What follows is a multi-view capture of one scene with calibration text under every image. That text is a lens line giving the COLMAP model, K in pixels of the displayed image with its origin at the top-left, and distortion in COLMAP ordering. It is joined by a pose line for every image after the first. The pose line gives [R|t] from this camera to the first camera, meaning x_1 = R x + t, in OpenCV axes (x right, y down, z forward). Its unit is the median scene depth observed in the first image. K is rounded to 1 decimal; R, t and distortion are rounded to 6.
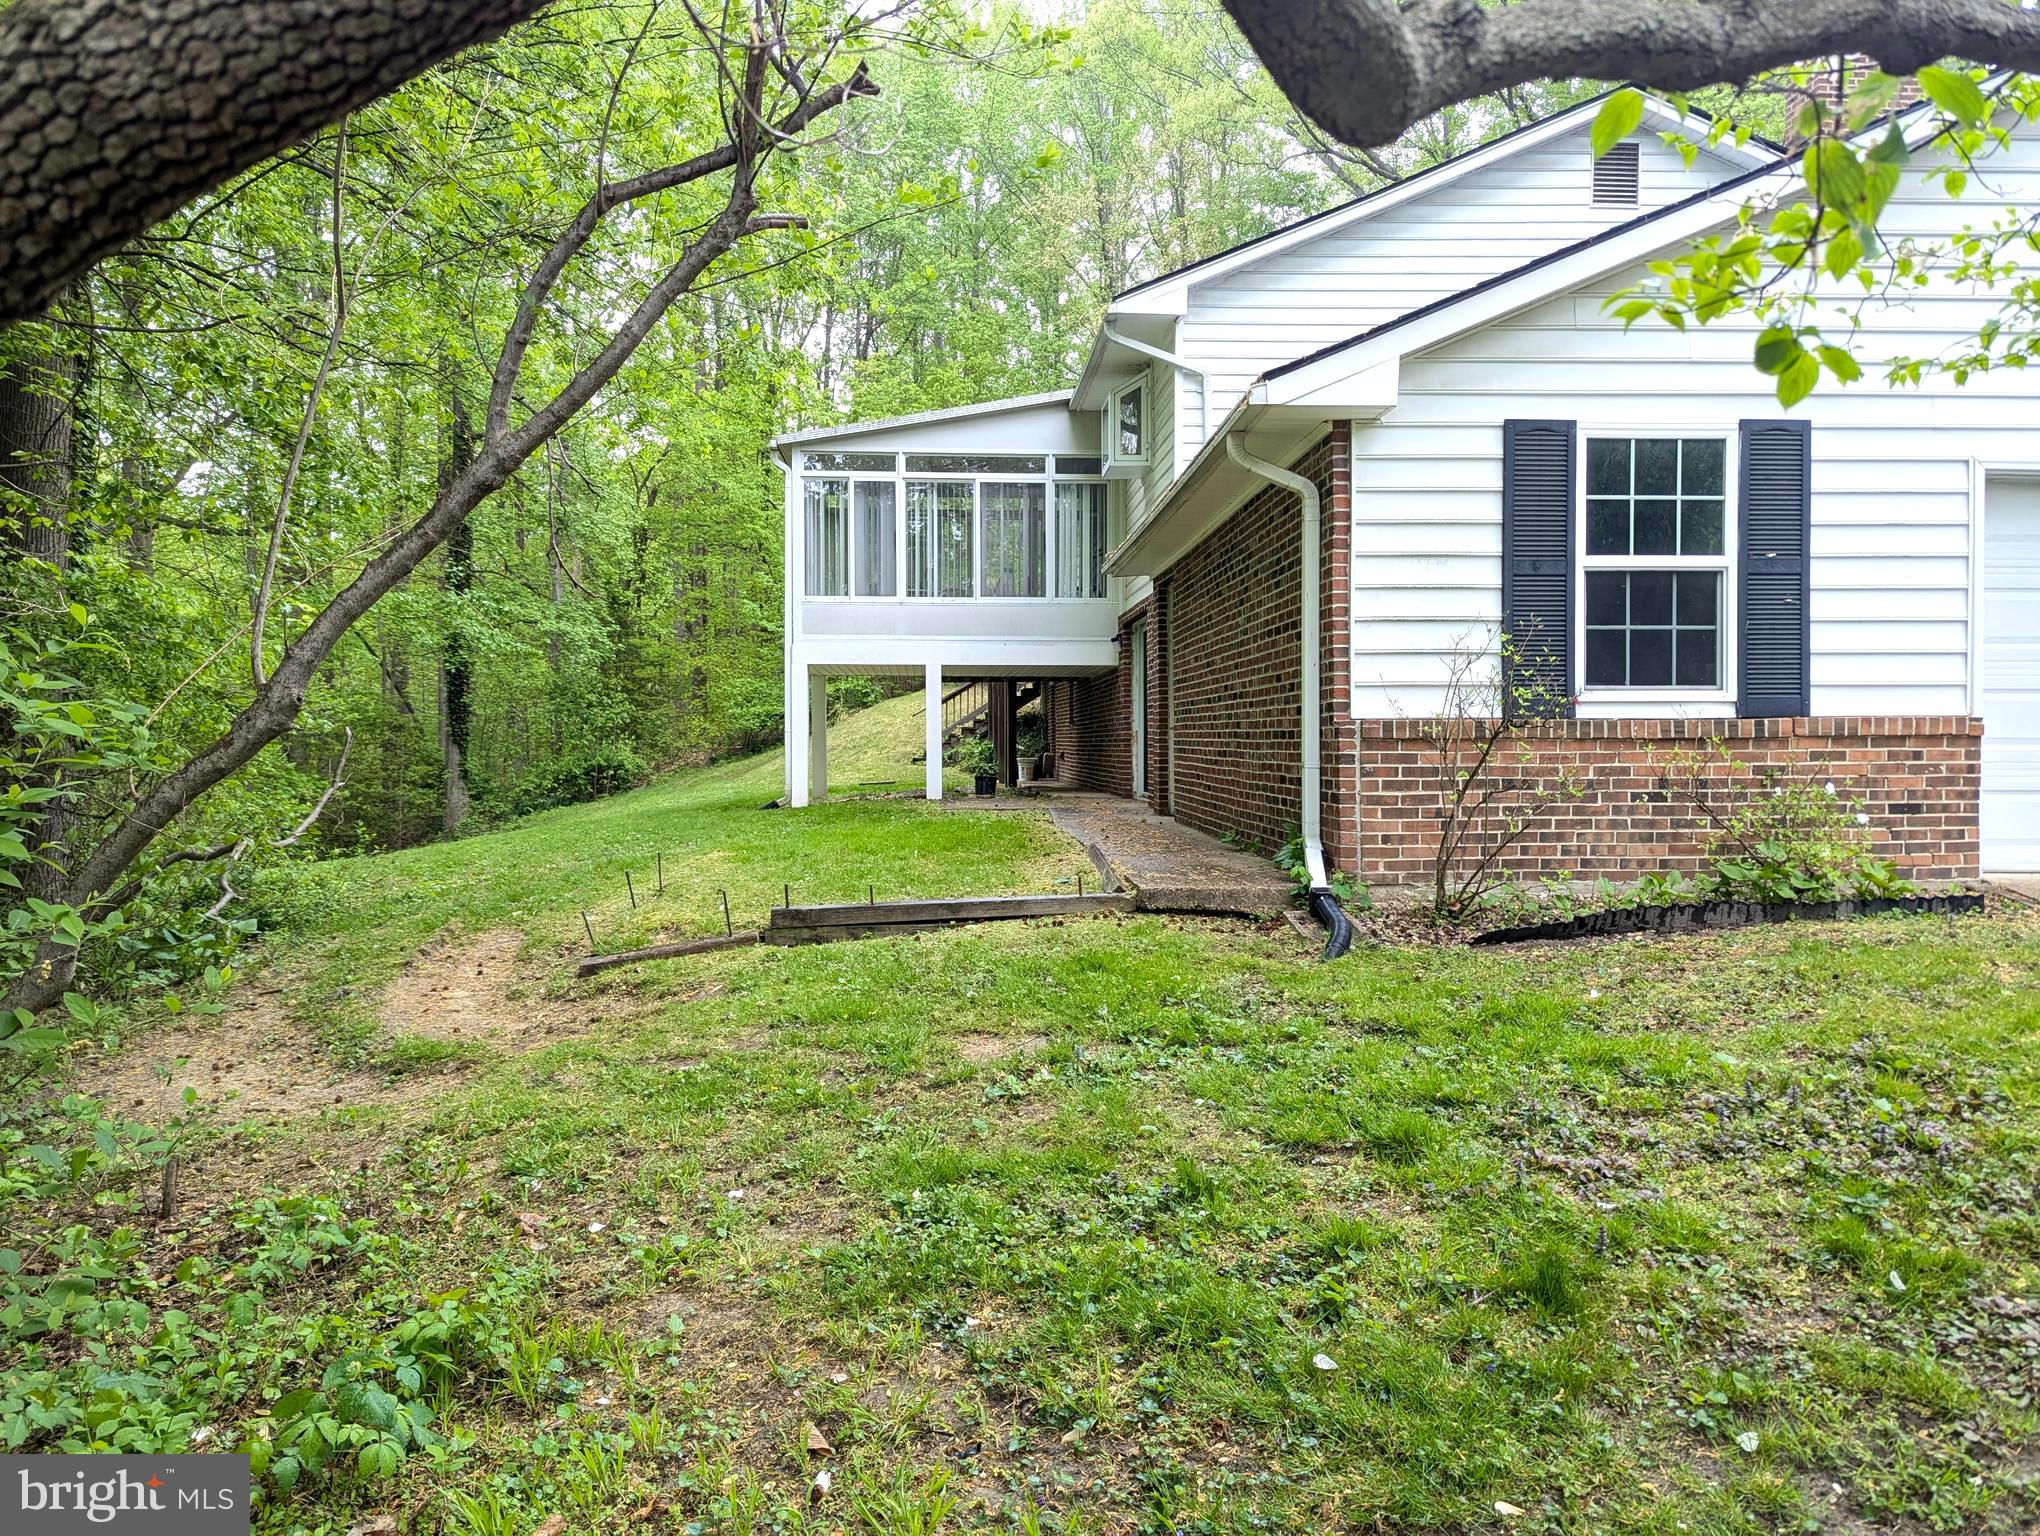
lens RADIAL K [[1424.9, 0, 1046.9], [0, 1424.9, 743.5], [0, 0, 1]] dist [0.056921, -0.046441]
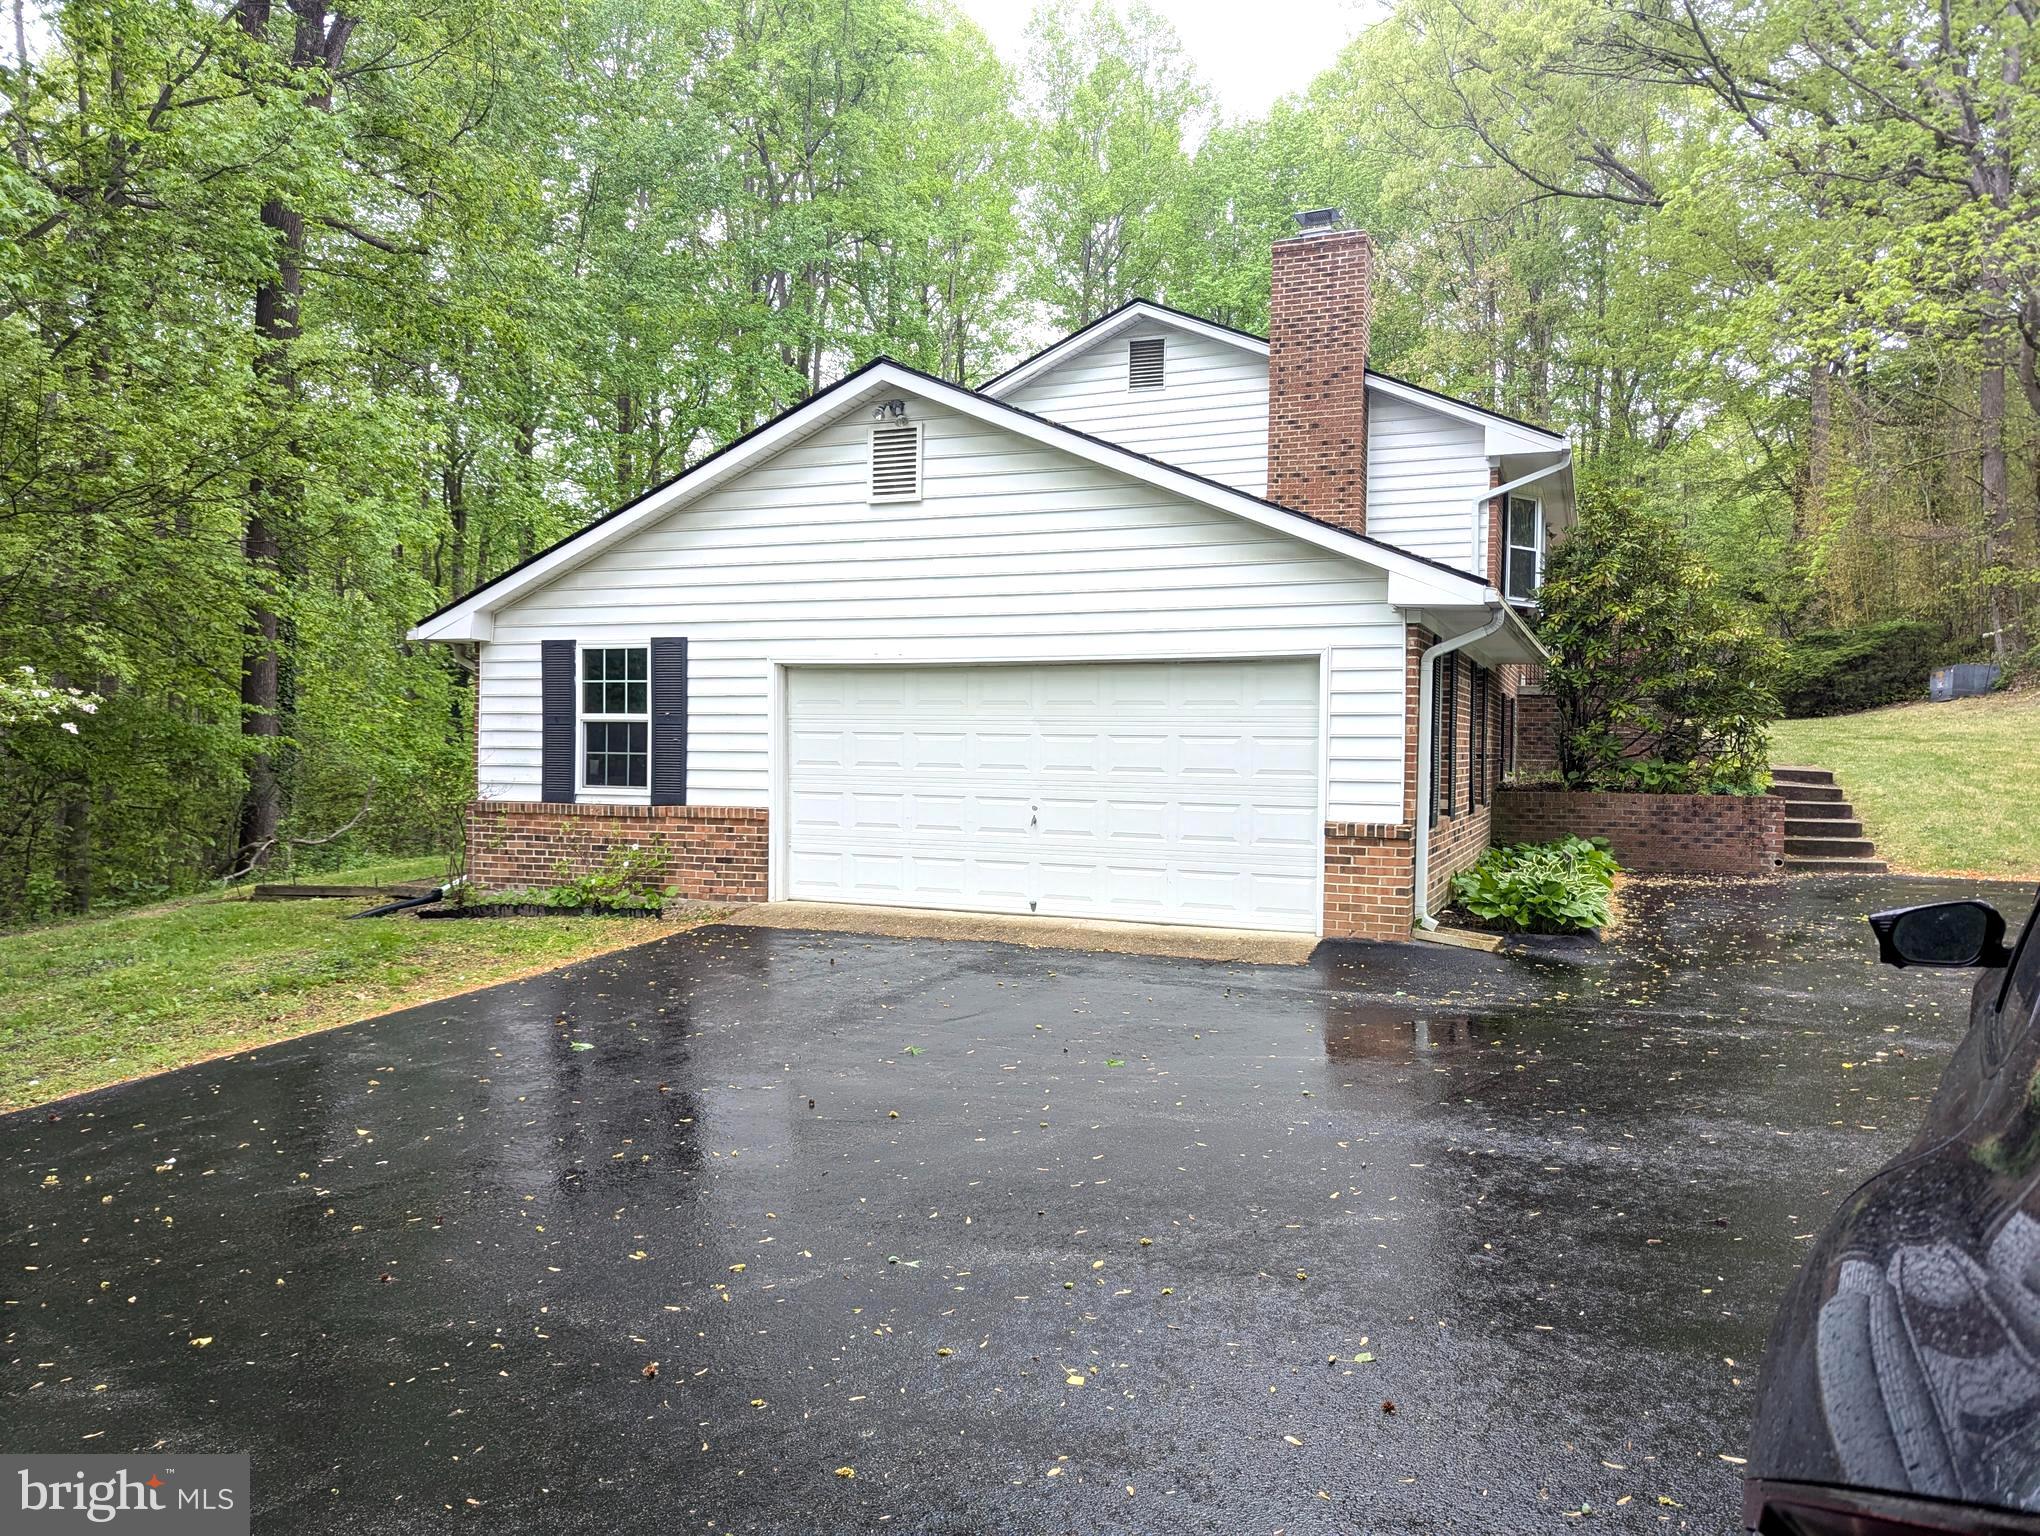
lens RADIAL K [[1424.9, 0, 1007.4], [0, 1424.9, 763.4], [0, 0, 1]] dist [0.056921, -0.046441]
pose [[0.903795, 0.016831, -0.427635, 1.829161], [-0.015947, 0.999857, 0.005651, -0.096851], [0.427669, 0.001712, 0.903934, -0.452384]]
